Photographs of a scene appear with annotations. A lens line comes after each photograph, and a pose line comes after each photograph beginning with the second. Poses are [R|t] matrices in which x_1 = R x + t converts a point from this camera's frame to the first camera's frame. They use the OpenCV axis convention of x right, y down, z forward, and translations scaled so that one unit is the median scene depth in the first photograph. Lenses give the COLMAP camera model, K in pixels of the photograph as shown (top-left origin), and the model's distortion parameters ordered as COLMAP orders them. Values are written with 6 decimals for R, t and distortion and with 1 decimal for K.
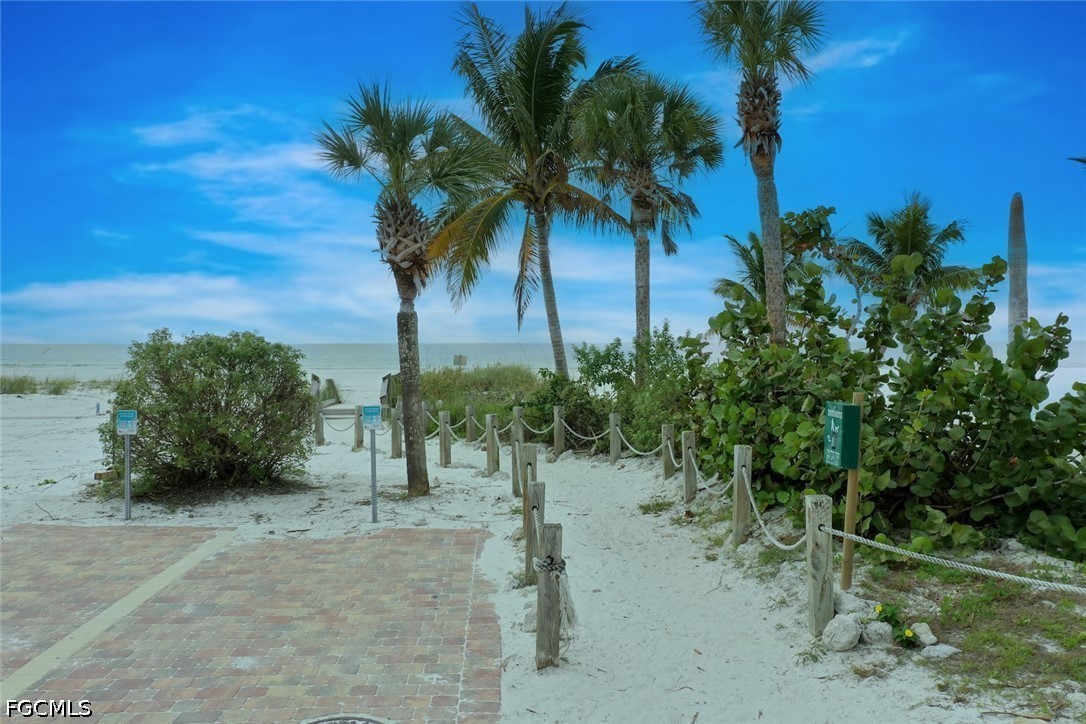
lens RADIAL K [[848.6, 0, 544.6], [0, 848.6, 360.0], [0, 0, 1]] dist [-0.012995, -0.000066]
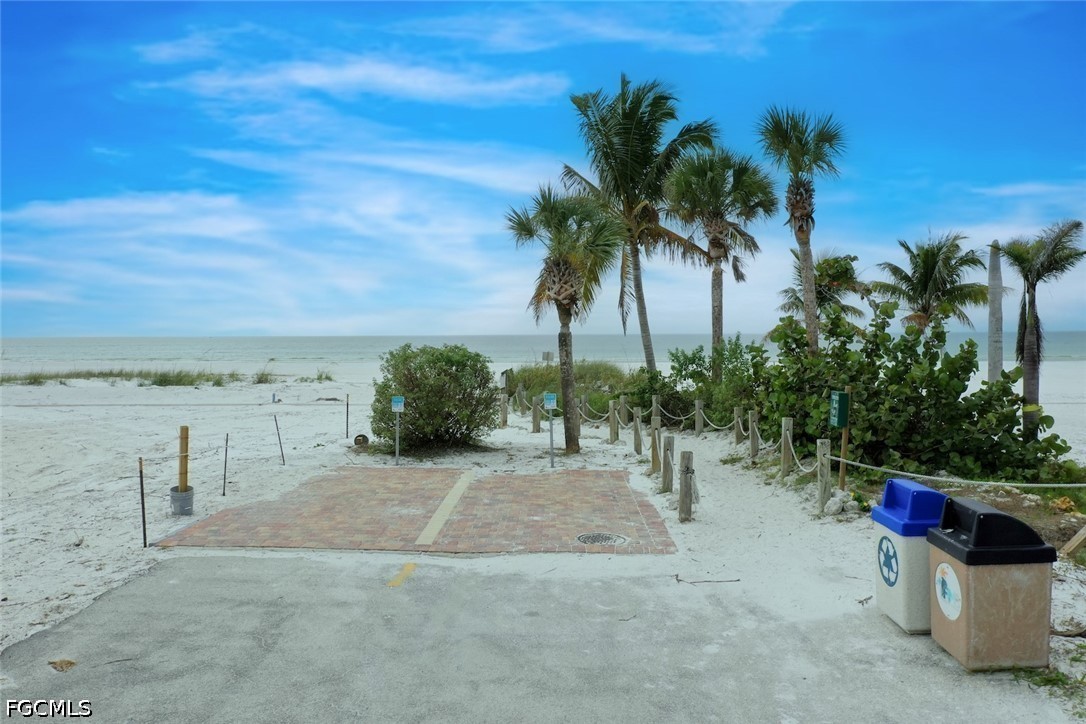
lens RADIAL K [[848.6, 0, 544.6], [0, 848.6, 360.0], [0, 0, 1]] dist [-0.012995, -0.000066]
pose [[0.997729, -0.001341, -0.067346, -0.096068], [0.002051, 0.999943, 0.010469, -0.022798], [0.067328, -0.010583, 0.997675, -0.512681]]
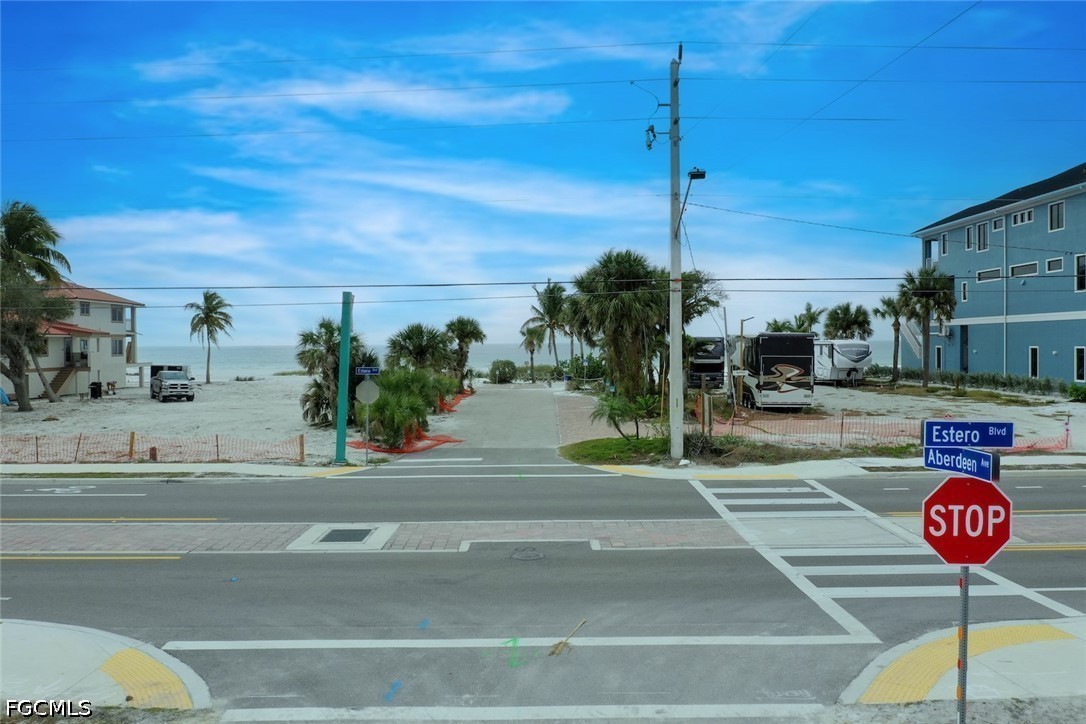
lens RADIAL K [[848.6, 0, 544.6], [0, 848.6, 360.0], [0, 0, 1]] dist [-0.012995, -0.000066]
pose [[0.999997, 0.000821, -0.002115, -0.099063], [-0.000661, 0.997225, 0.074446, -0.820628], [0.002170, -0.074445, 0.997223, -8.606851]]
